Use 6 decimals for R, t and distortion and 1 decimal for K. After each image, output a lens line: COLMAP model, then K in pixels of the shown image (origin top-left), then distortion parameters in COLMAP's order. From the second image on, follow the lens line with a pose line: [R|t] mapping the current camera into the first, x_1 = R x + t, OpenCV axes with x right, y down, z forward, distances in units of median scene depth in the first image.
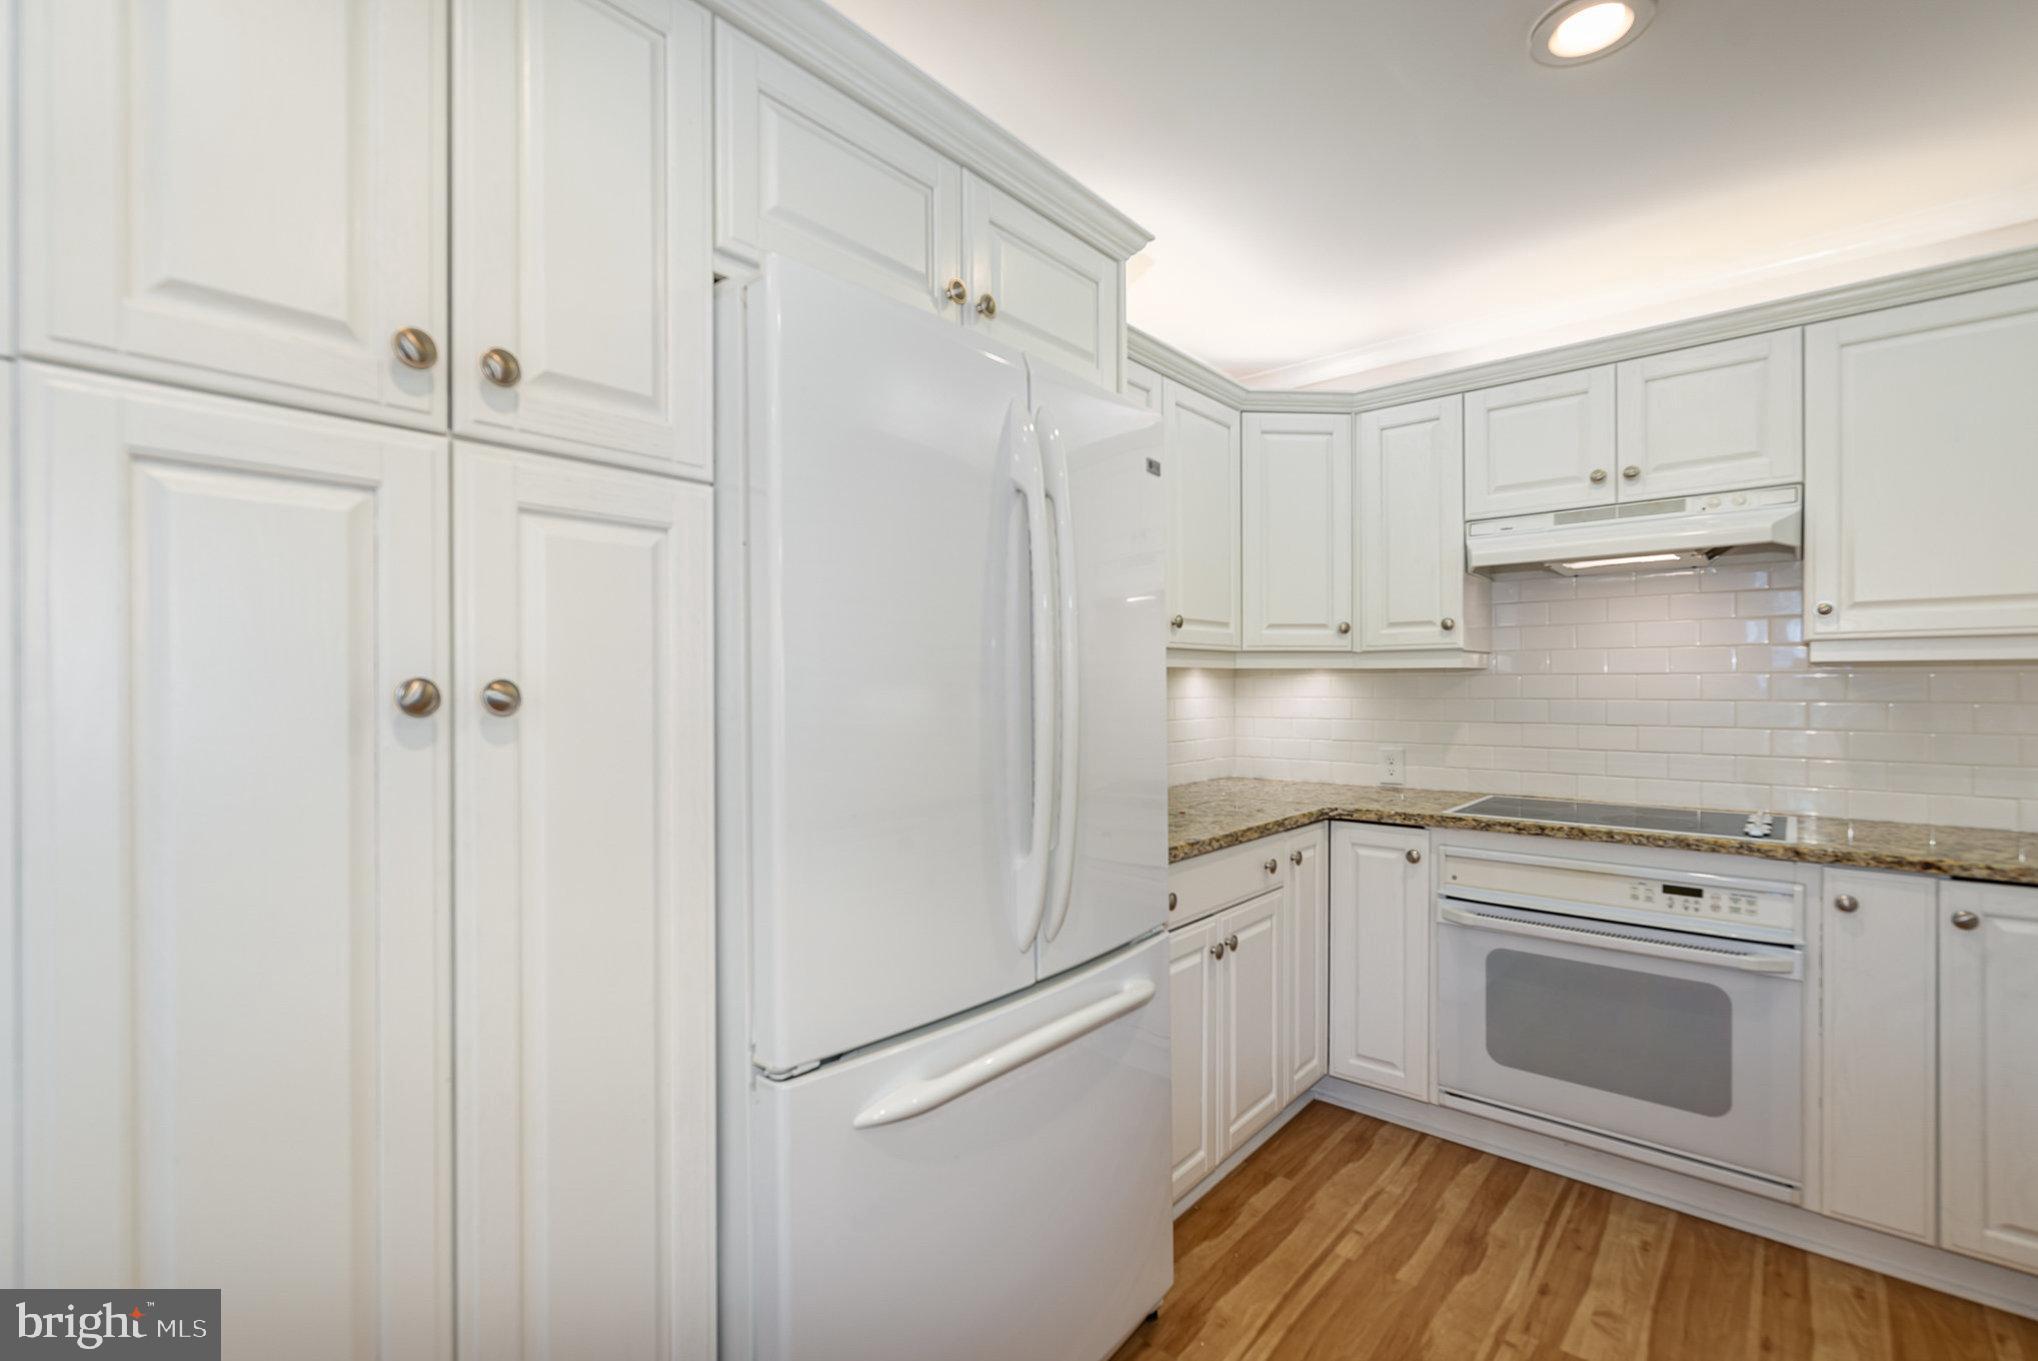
lens RADIAL K [[904.5, 0, 1024.0], [0, 904.5, 691.3], [0, 0, 1]] dist [0.003528, -0.000638]
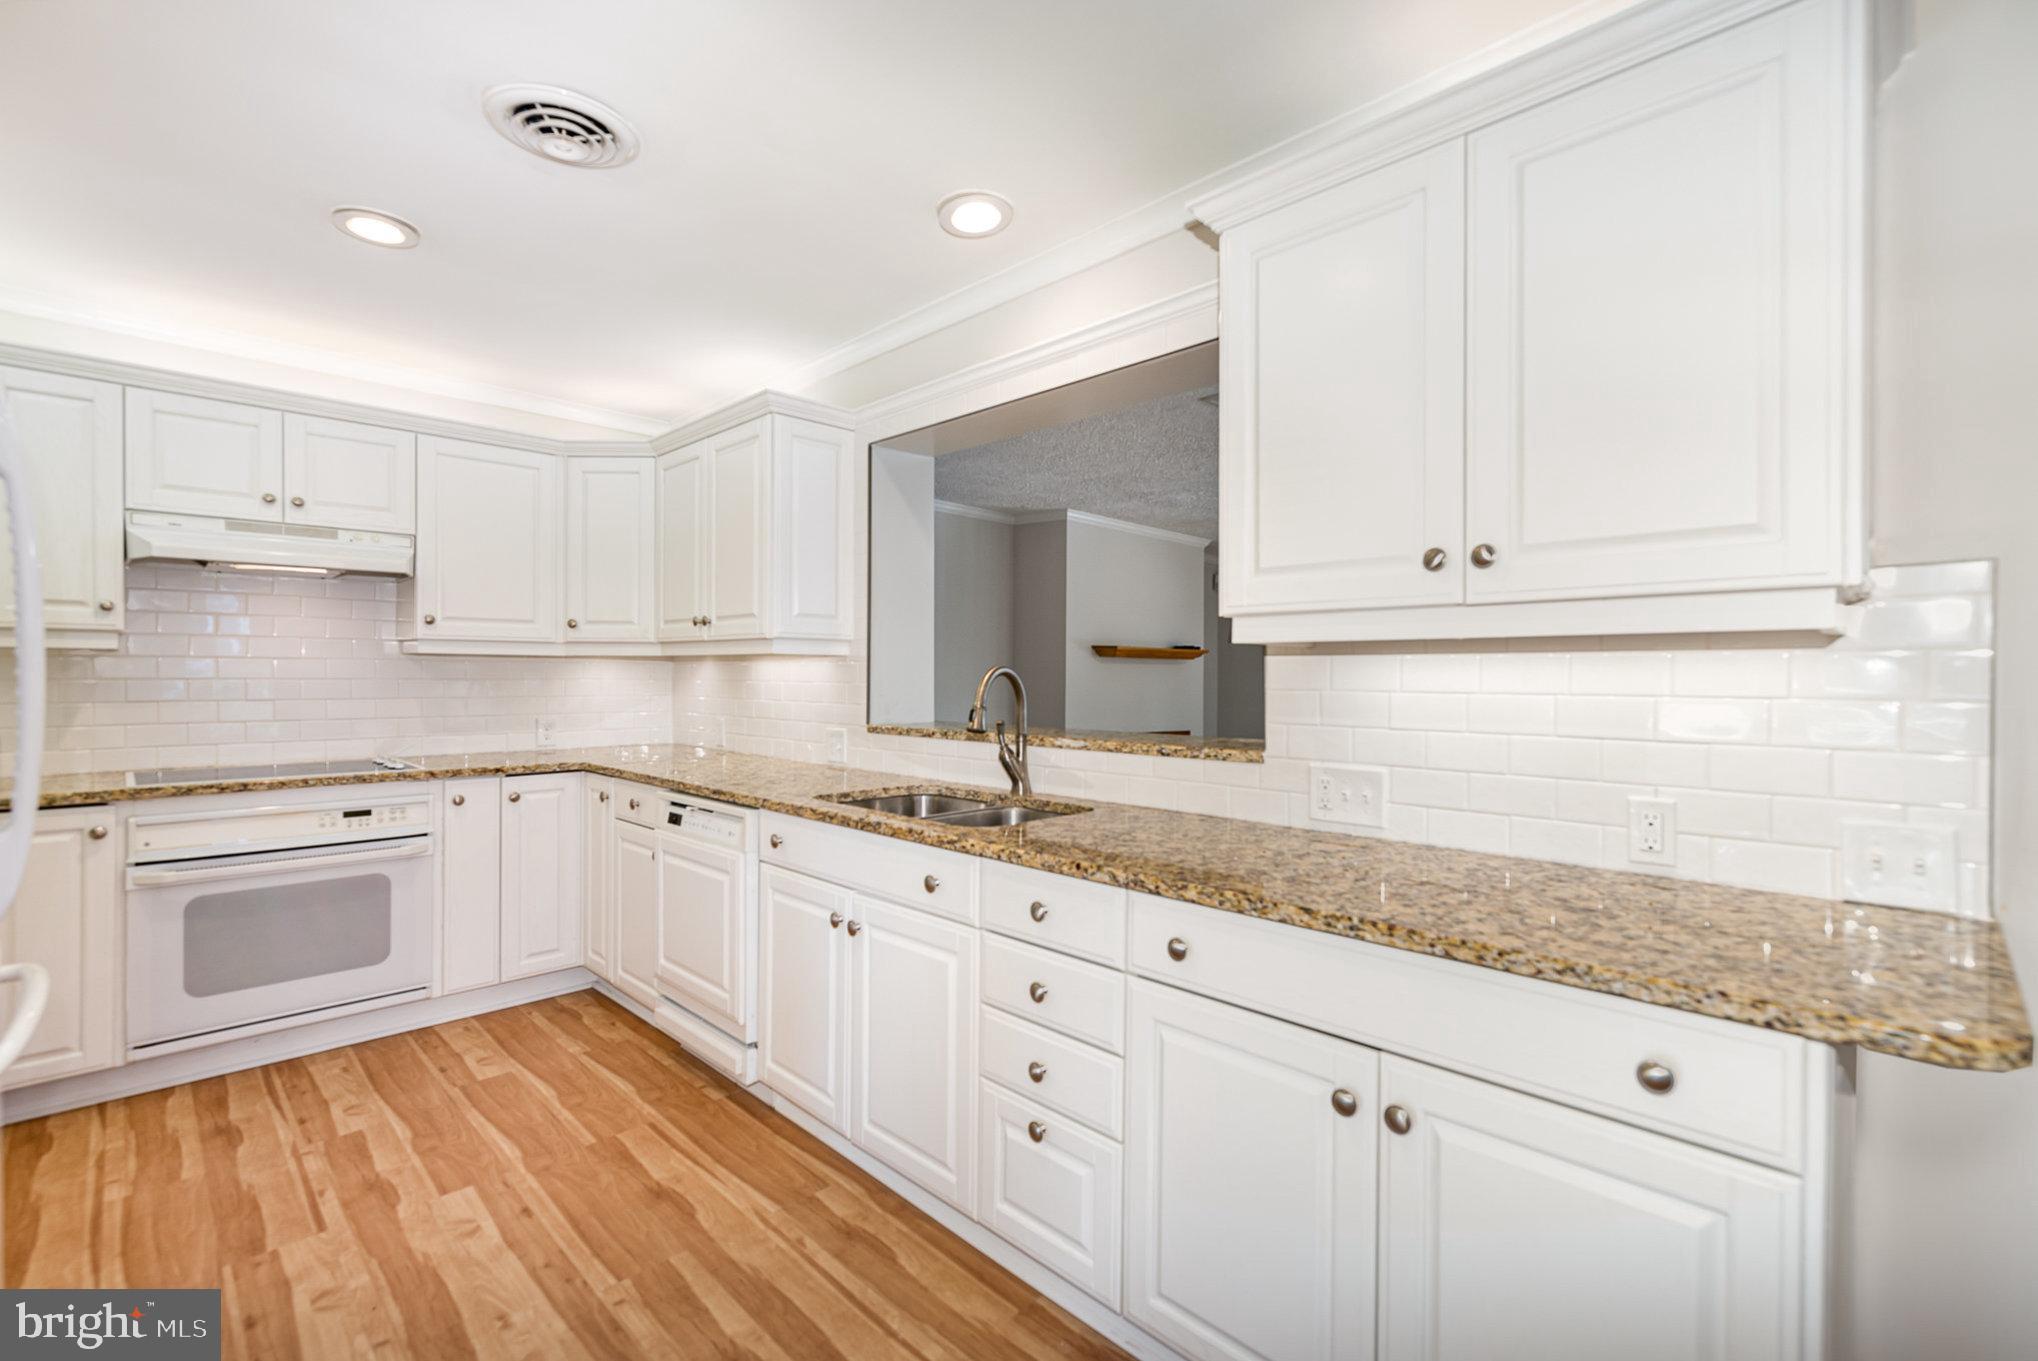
lens RADIAL K [[904.3, 0, 1020.1], [0, 904.3, 672.8], [0, 0, 1]] dist [0.000713, -0.000325]
pose [[0.077465, 0.001811, 0.996993, -0.586065], [-0.001943, 0.999997, -0.001666, 0.001306], [-0.996993, -0.001808, 0.077468, -0.134616]]
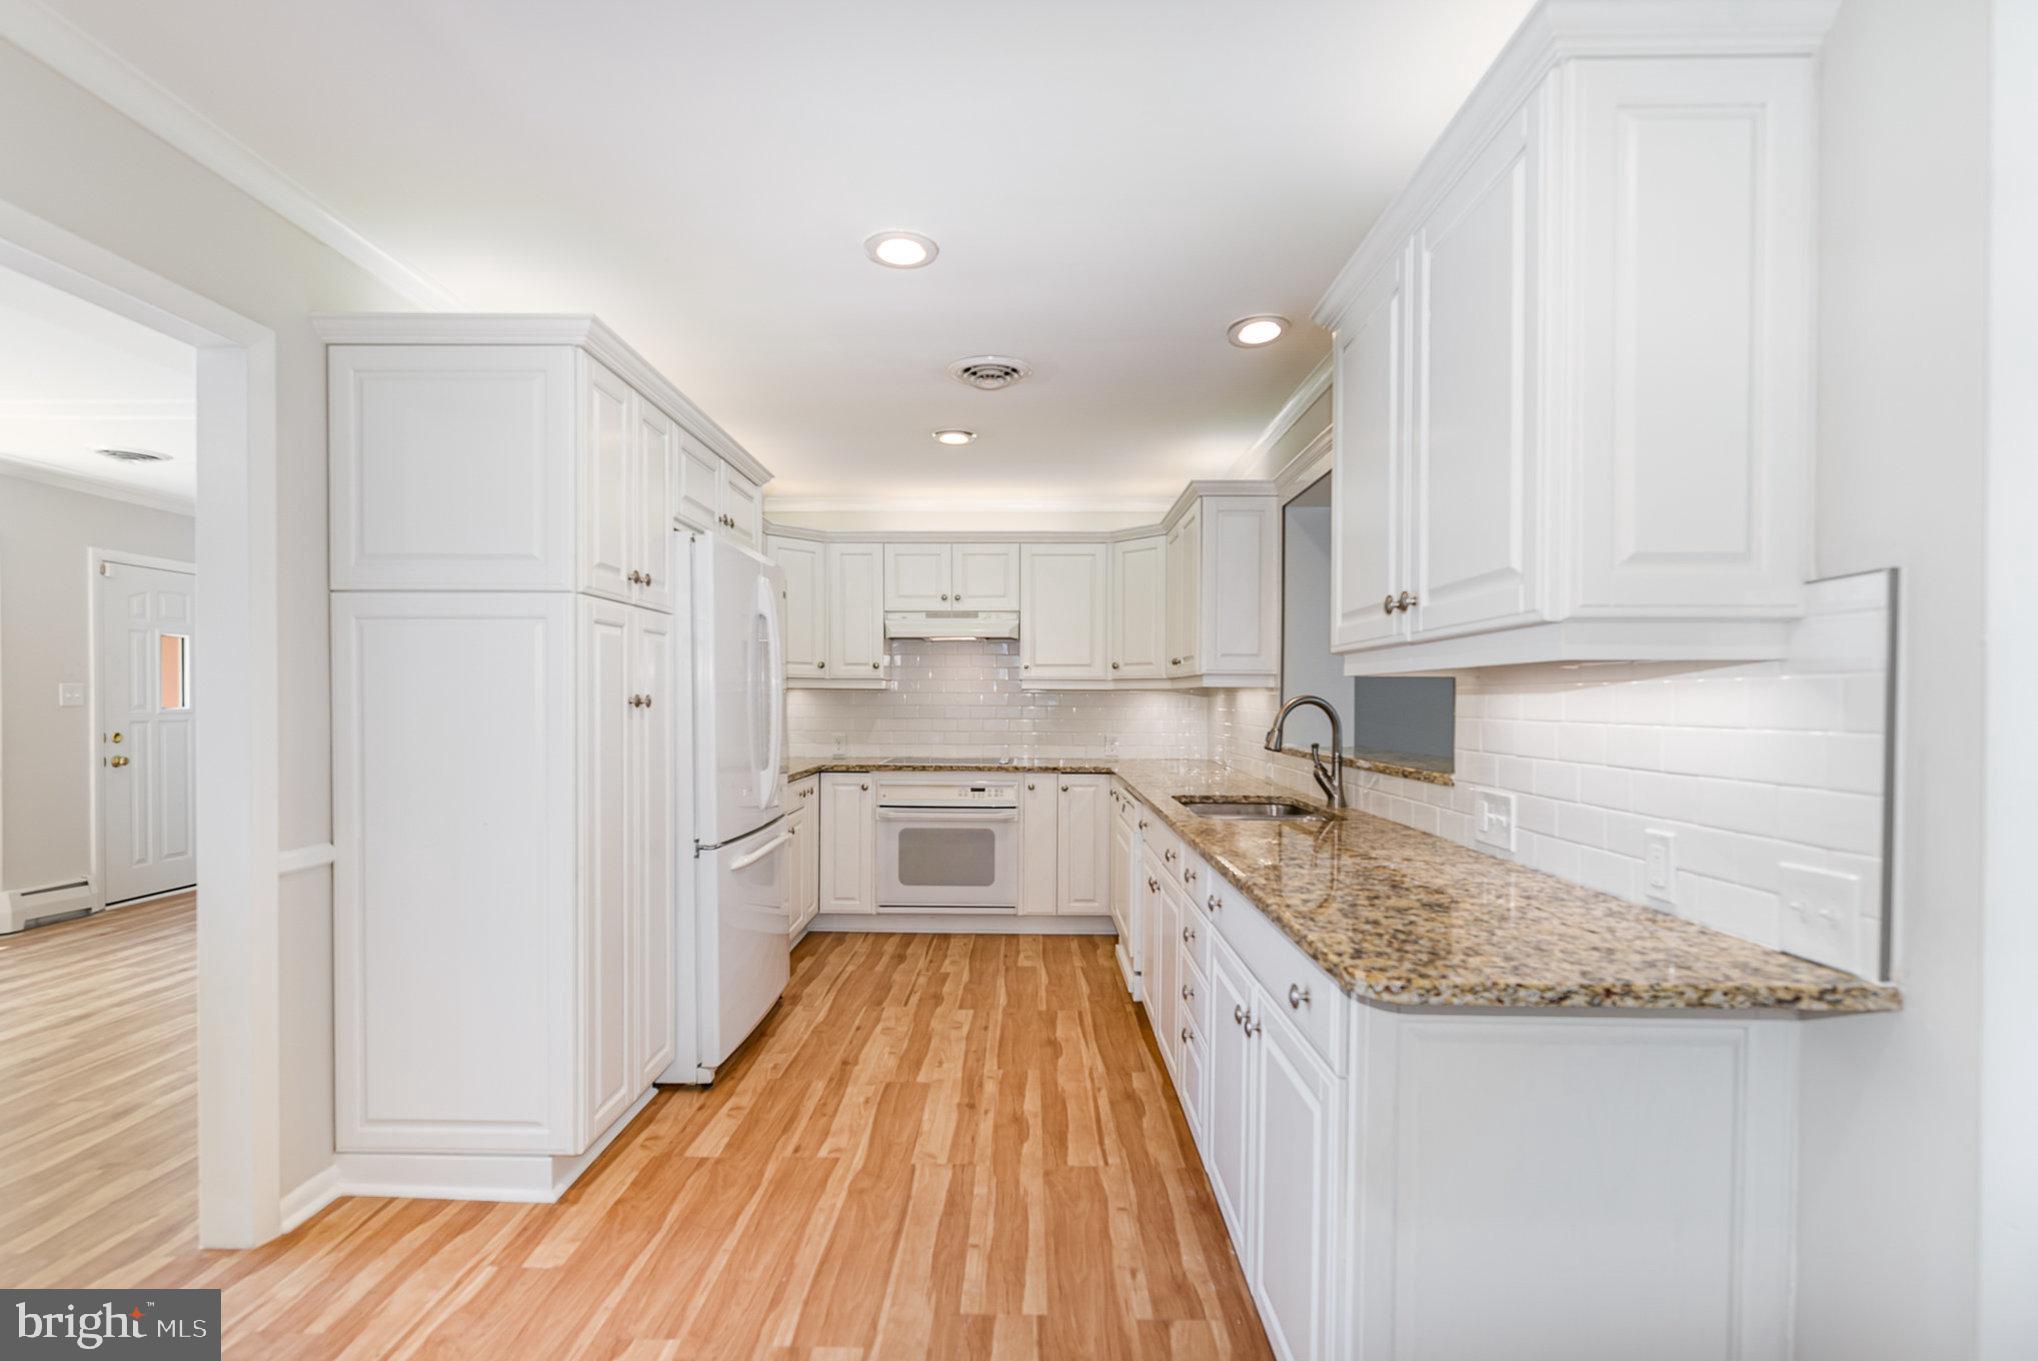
lens RADIAL K [[926.2, 0, 990.8], [0, 926.2, 710.2], [0, 0, 1]] dist [0.000895, -0.000447]
pose [[0.784259, -0.001950, 0.620430, -0.668045], [-0.003893, 0.999960, 0.008064, 0.002786], [-0.620421, -0.008740, 0.784220, -0.813840]]
